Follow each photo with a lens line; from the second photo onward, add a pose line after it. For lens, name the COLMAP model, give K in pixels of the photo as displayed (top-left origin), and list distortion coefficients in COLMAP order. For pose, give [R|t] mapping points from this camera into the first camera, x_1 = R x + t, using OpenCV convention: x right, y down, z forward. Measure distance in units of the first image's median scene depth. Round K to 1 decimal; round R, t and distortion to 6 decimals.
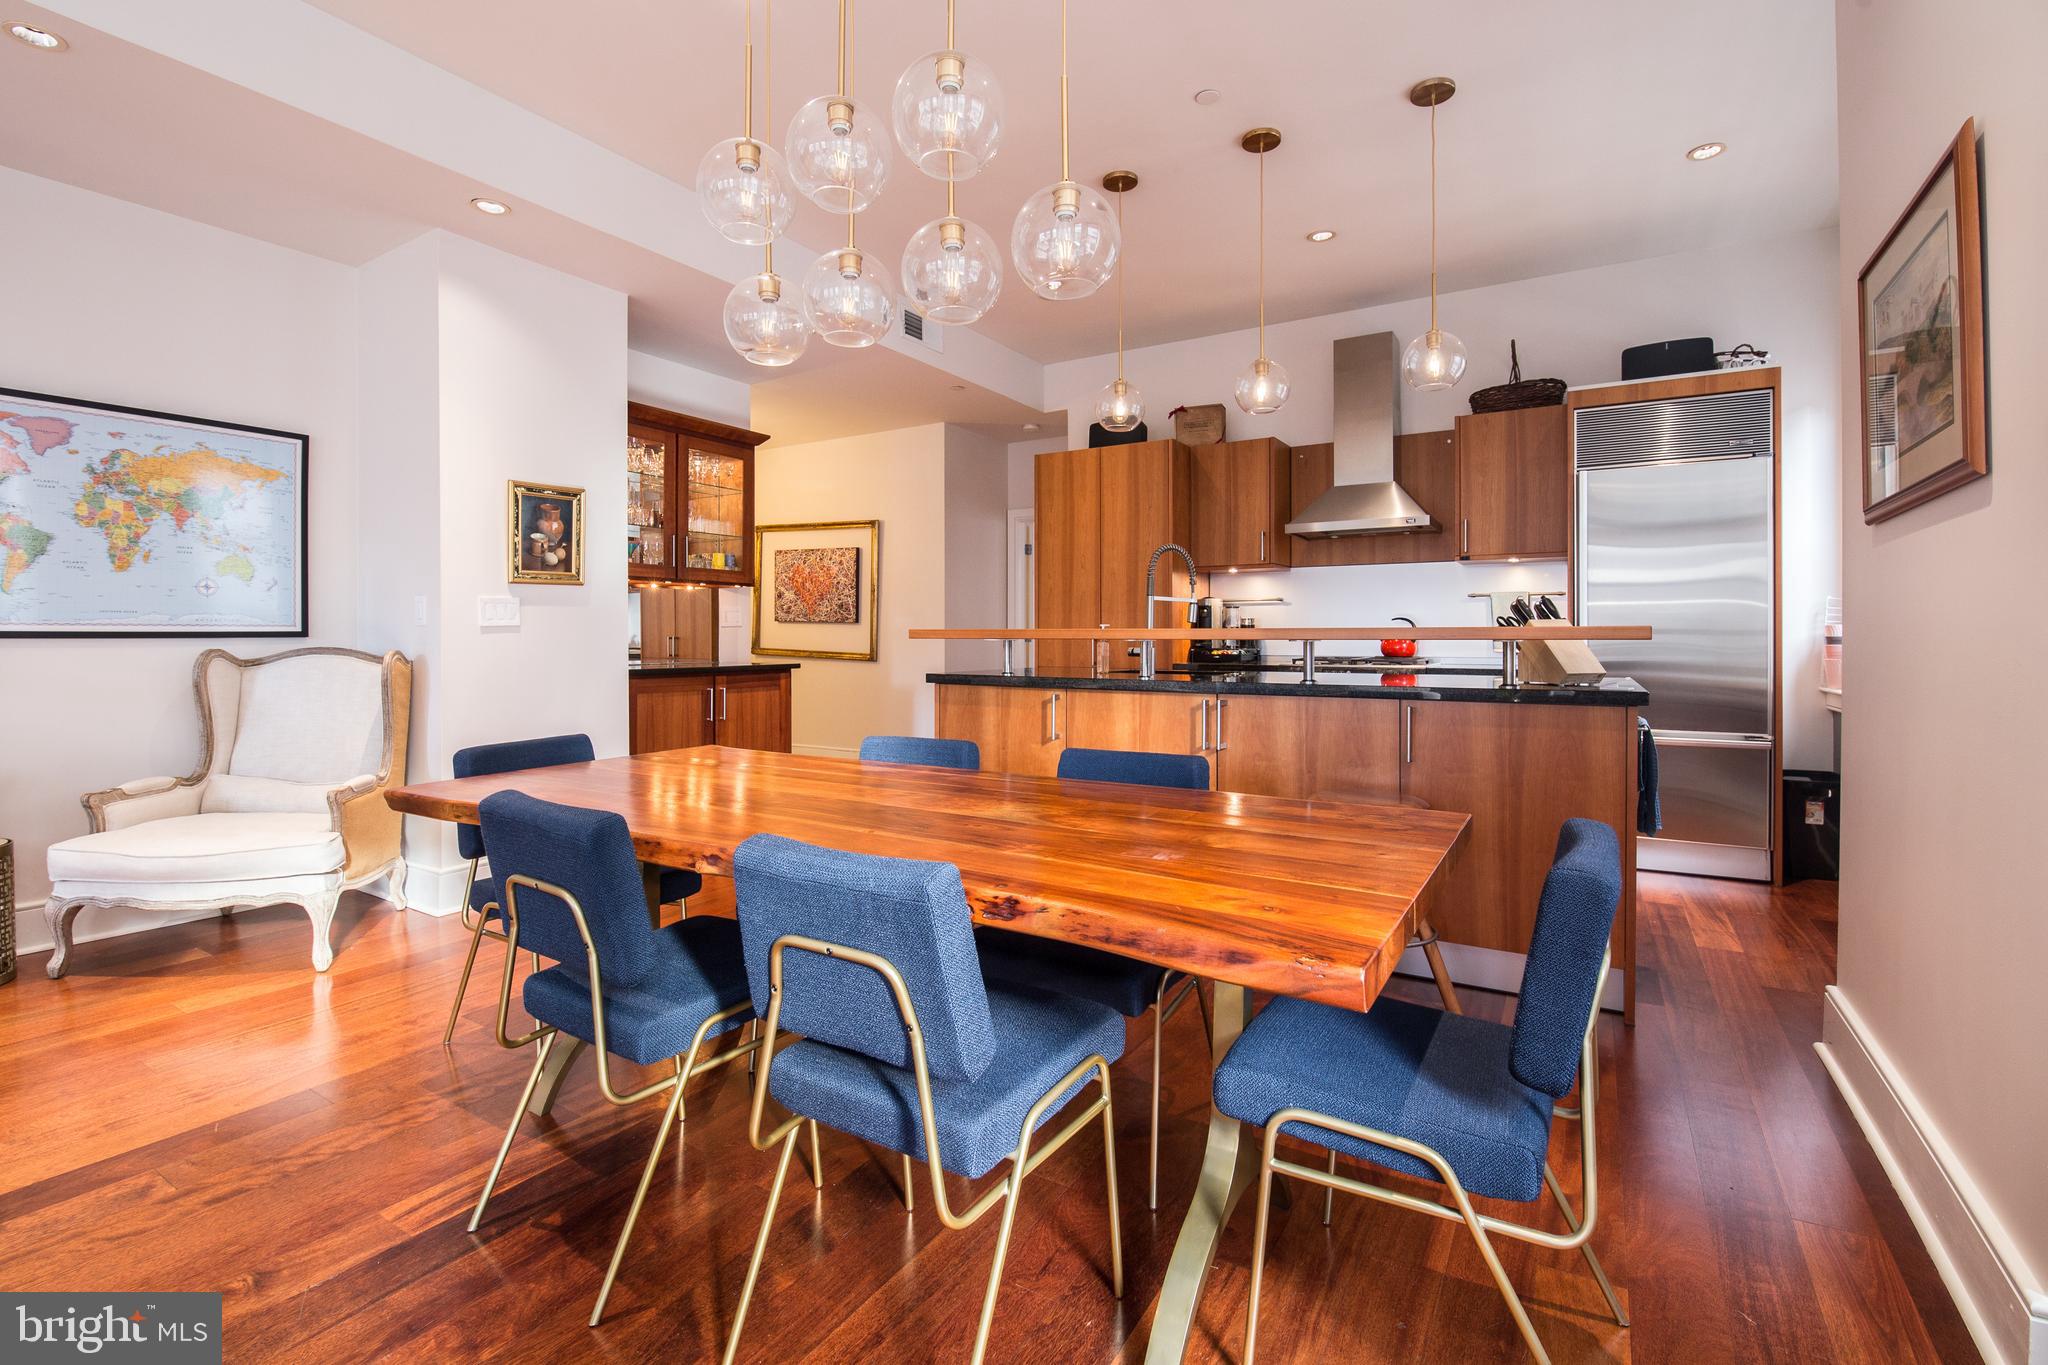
lens RADIAL K [[935.9, 0, 1005.5], [0, 935.9, 678.7], [0, 0, 1]] dist [-0.000115, -0.013886]
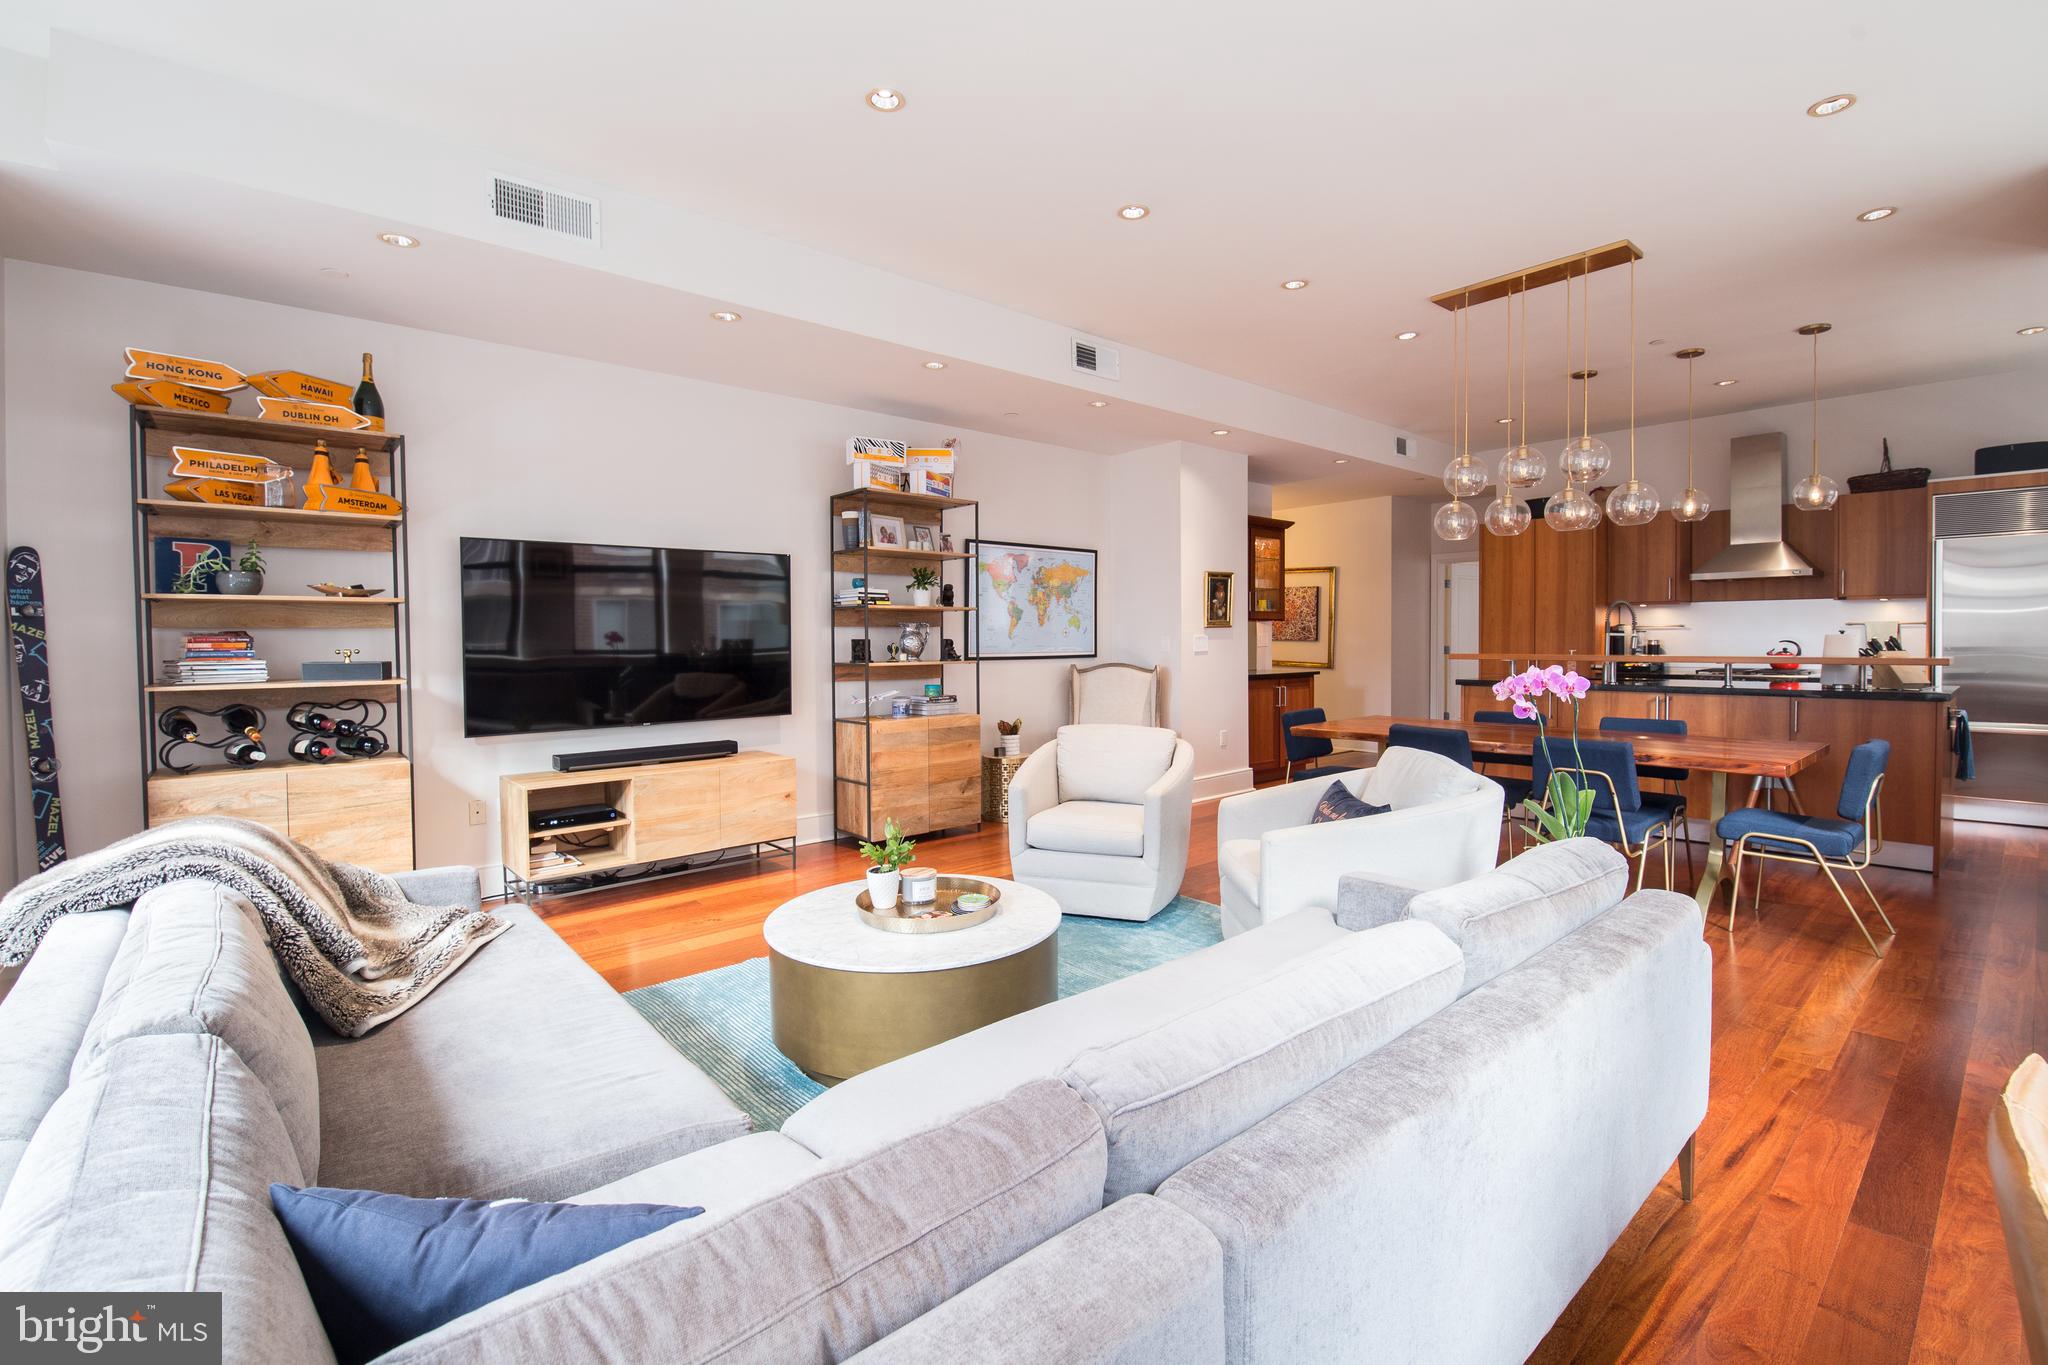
lens RADIAL K [[905.7, 0, 1015.8], [0, 905.7, 686.3], [0, 0, 1]] dist [-0.000198, -0.011434]
pose [[0.955791, 0.010497, -0.293859, -0.281494], [-0.008049, 0.999922, 0.009539, -0.001652], [0.293936, -0.006752, 0.955801, -0.622381]]
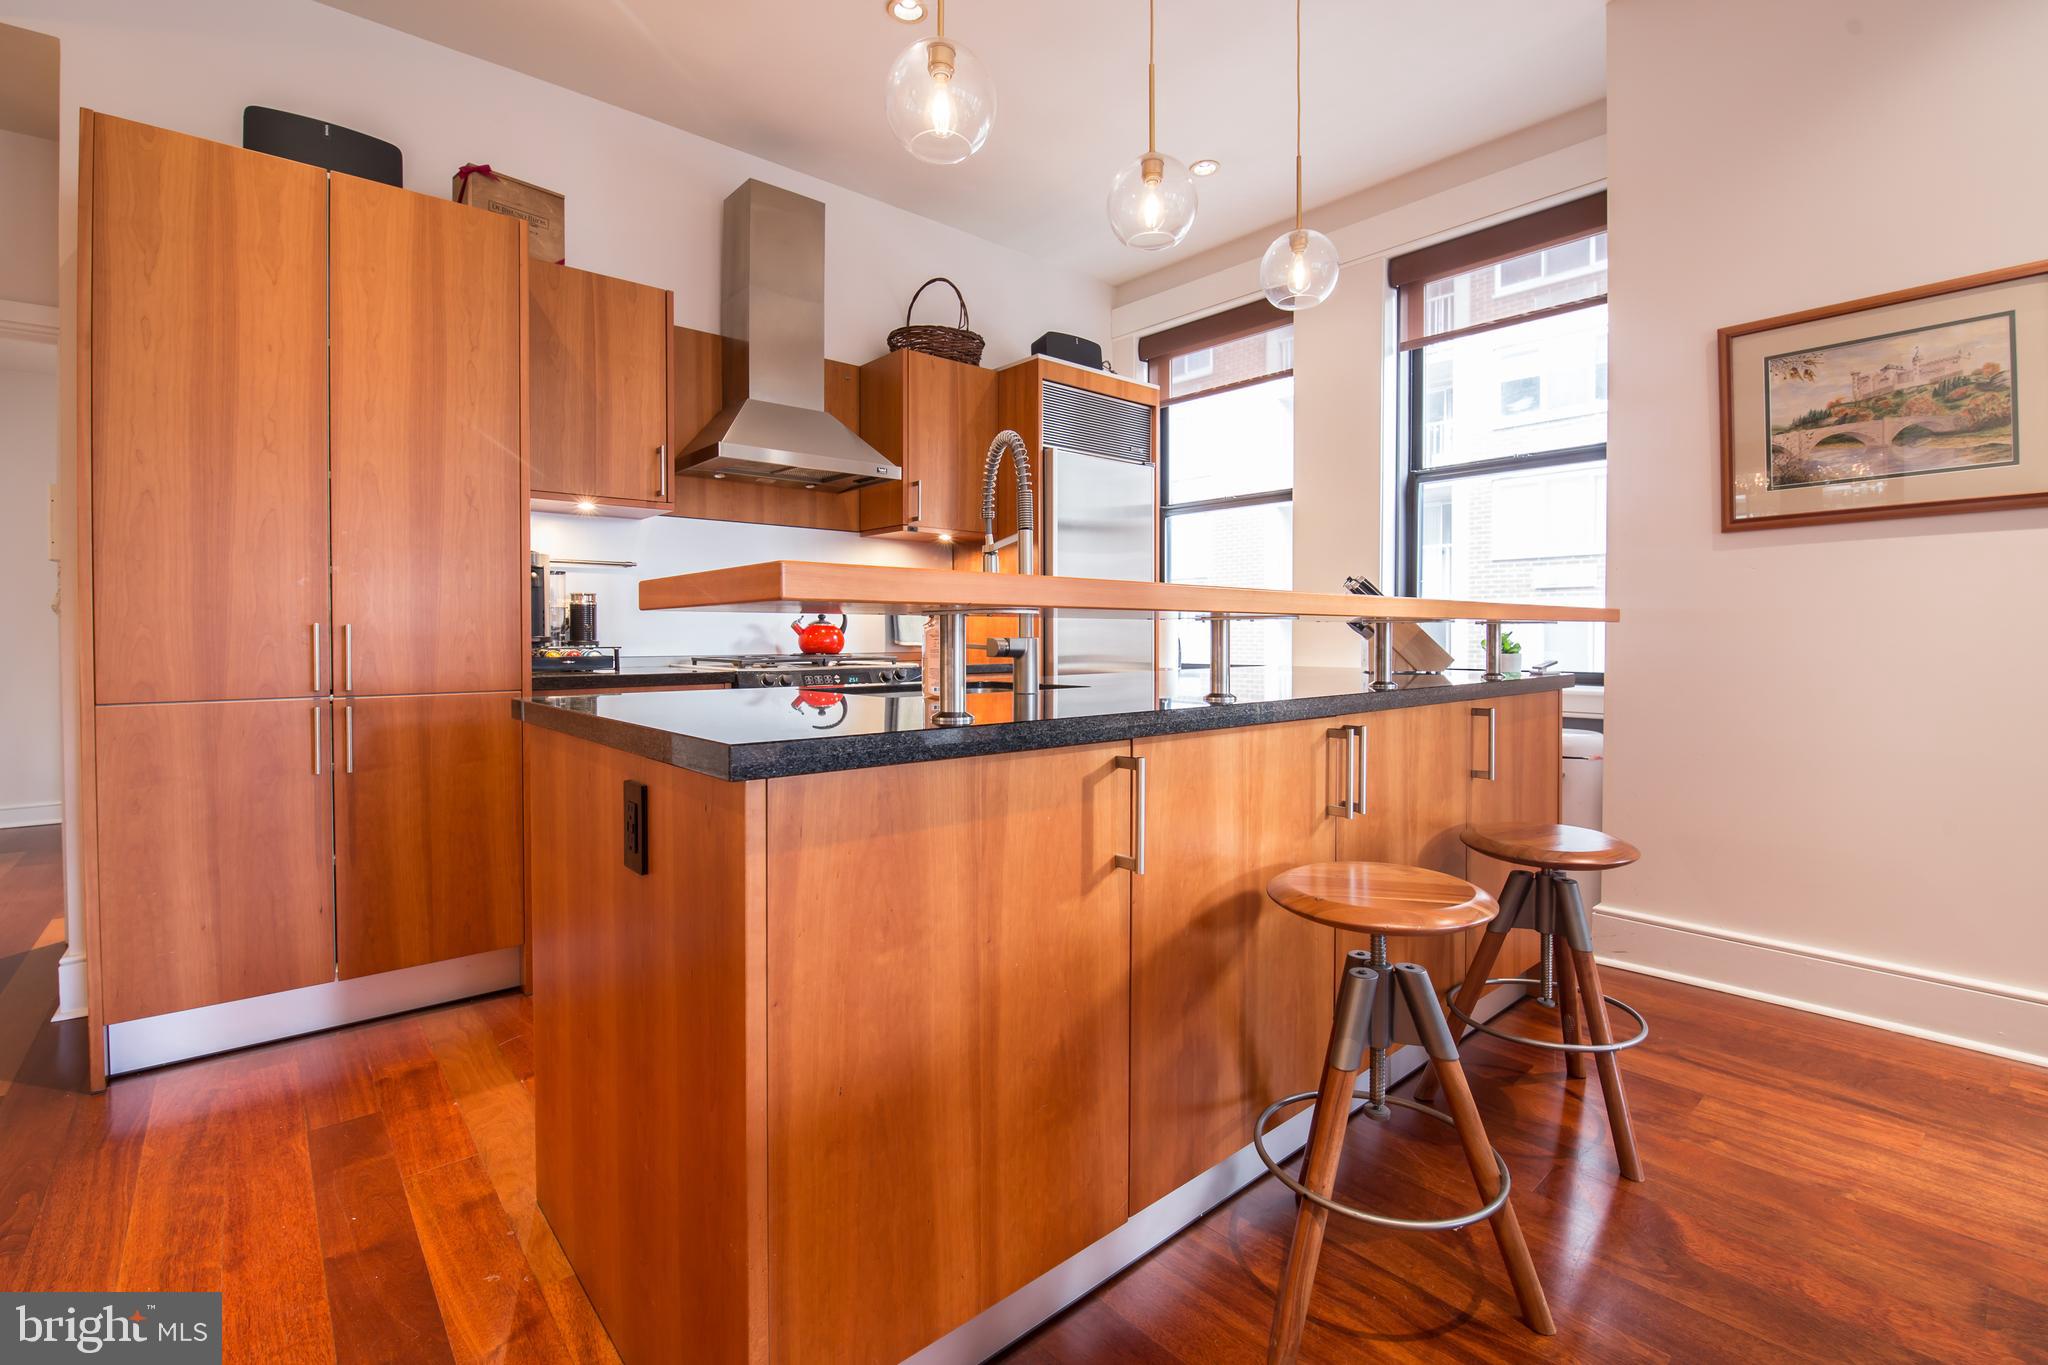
lens RADIAL K [[912.6, 0, 1025.4], [0, 912.6, 653.1], [0, 0, 1]] dist [-0.000368, -0.012136]
pose [[0.288796, -0.021050, 0.957159, -0.232643], [0.043170, 0.999028, 0.008946, -0.022819], [-0.956417, 0.038737, 0.289424, 0.674882]]
